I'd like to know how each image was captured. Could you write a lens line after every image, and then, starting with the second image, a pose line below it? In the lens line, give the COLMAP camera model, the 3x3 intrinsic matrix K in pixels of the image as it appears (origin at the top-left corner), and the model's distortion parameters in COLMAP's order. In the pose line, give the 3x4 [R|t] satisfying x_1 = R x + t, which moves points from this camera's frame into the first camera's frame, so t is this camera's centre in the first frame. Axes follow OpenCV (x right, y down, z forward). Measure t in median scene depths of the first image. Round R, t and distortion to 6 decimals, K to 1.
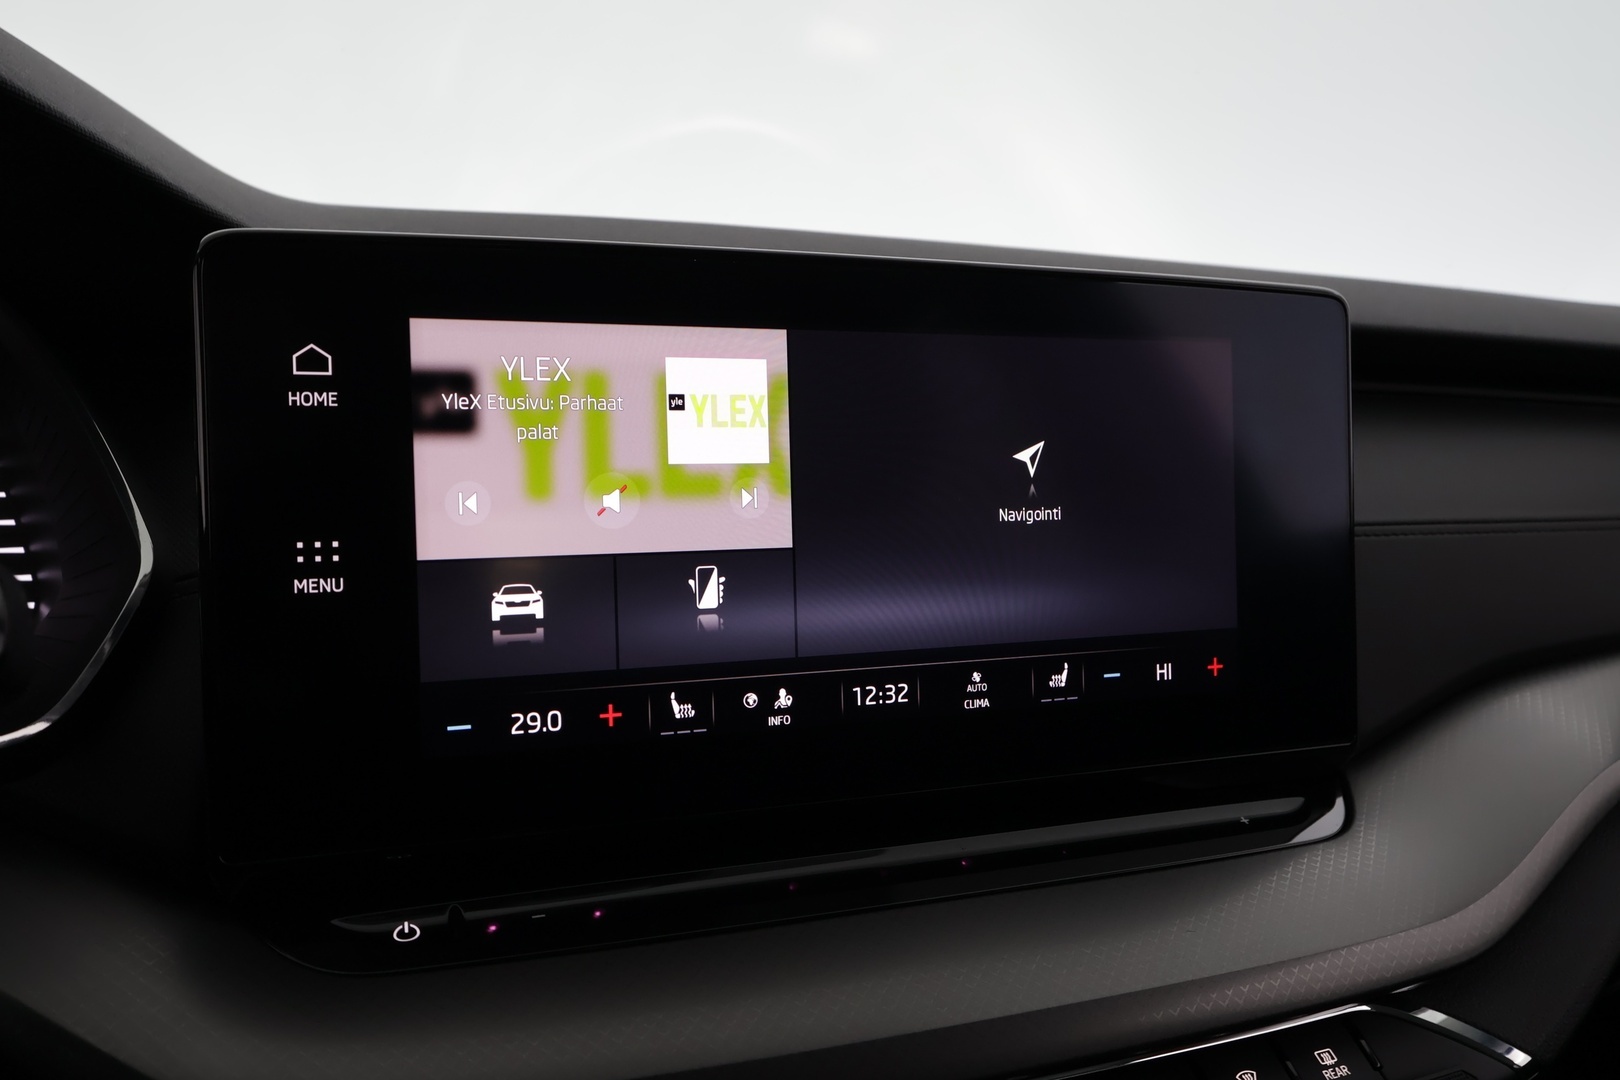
lens RADIAL K [[1355.8, 0, 810.9], [0, 1355.8, 534.7], [0, 0, 1]] dist [0.015578, 0.019264]
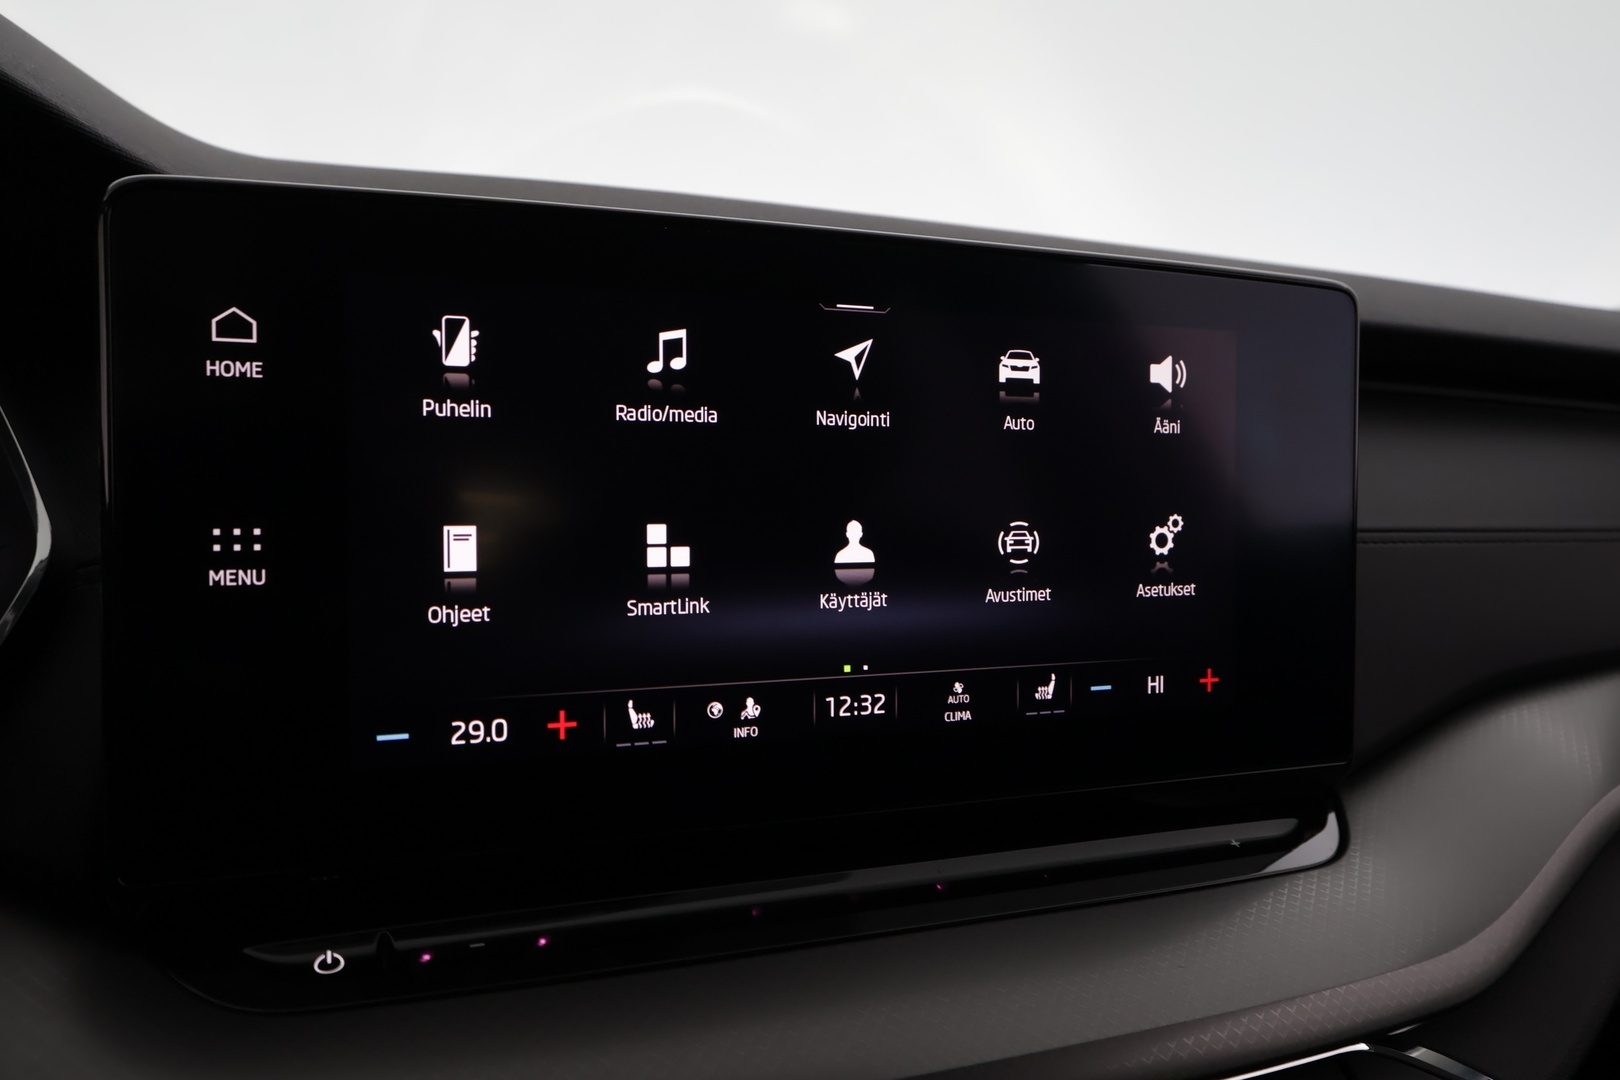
lens RADIAL K [[1355.8, 0, 813.4], [0, 1355.8, 542.5], [0, 0, 1]] dist [0.015578, 0.019264]
pose [[0.999238, 0.024029, 0.030760, -0.008698], [-0.024612, 0.999522, 0.018735, -0.010143], [-0.030295, -0.019478, 0.999351, 0.078080]]
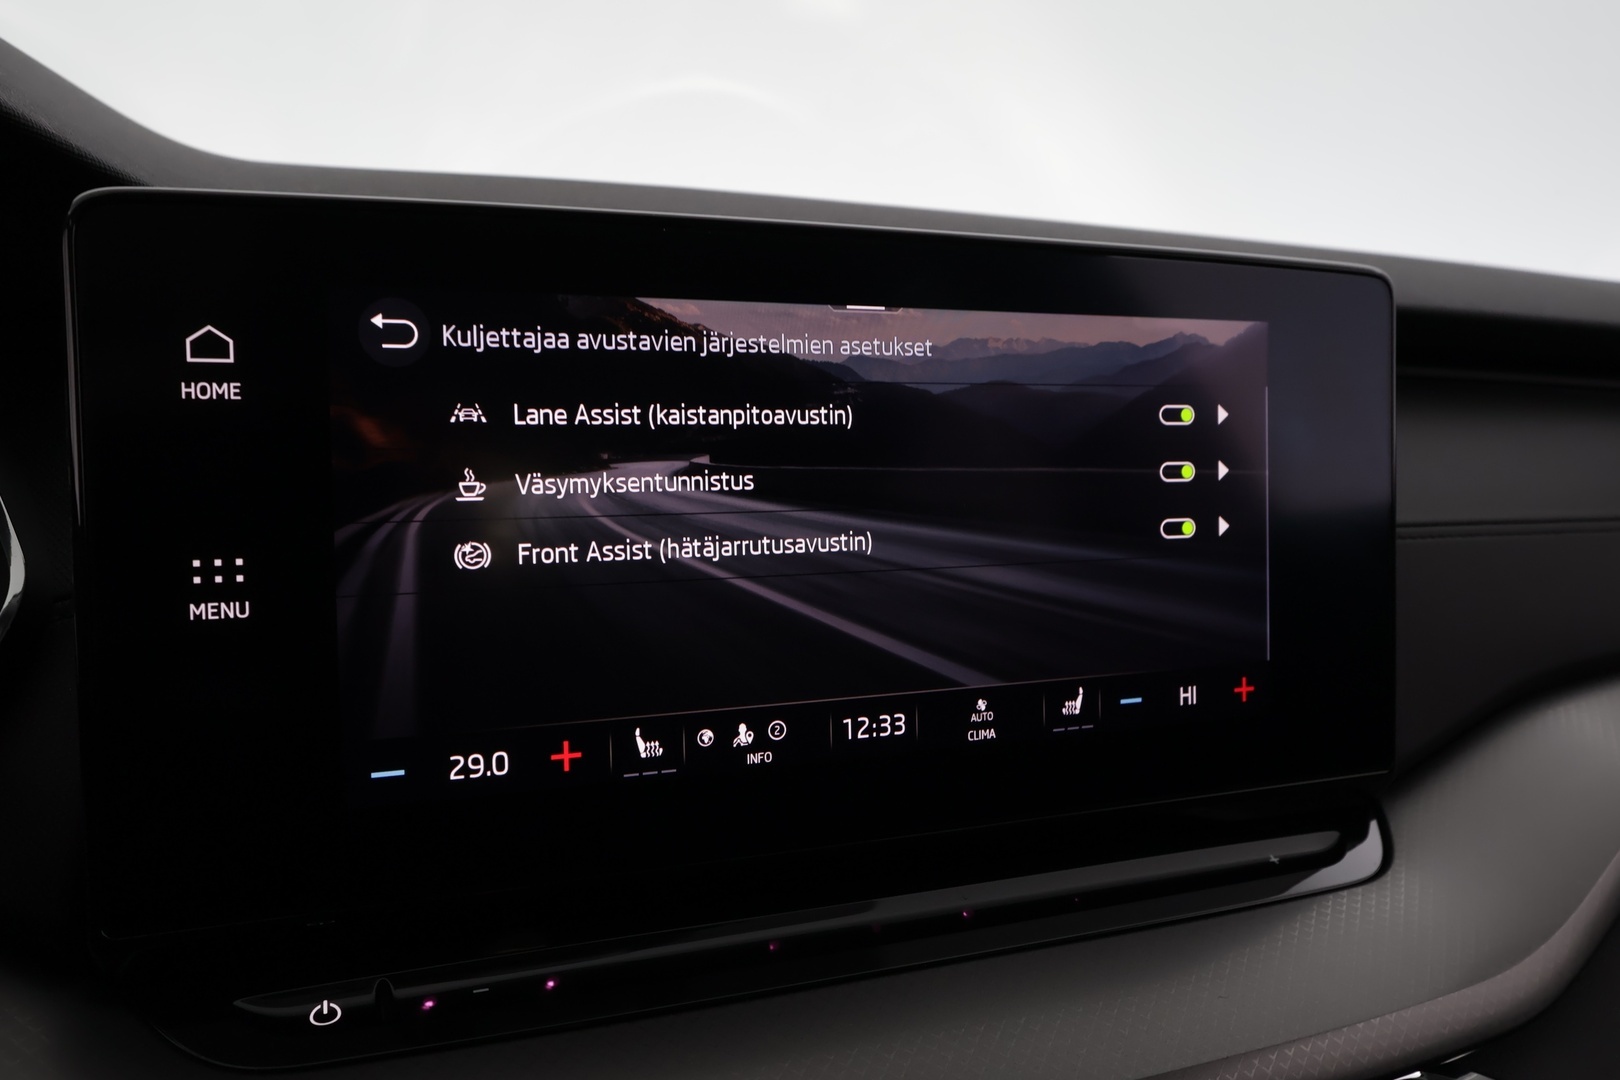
lens RADIAL K [[1355.8, 0, 810.2], [0, 1355.8, 549.7], [0, 0, 1]] dist [0.015578, 0.019264]
pose [[0.999852, 0.004776, 0.016508, -0.005504], [-0.005325, 0.999429, 0.033355, -0.026842], [-0.016339, -0.033438, 0.999307, 0.123127]]
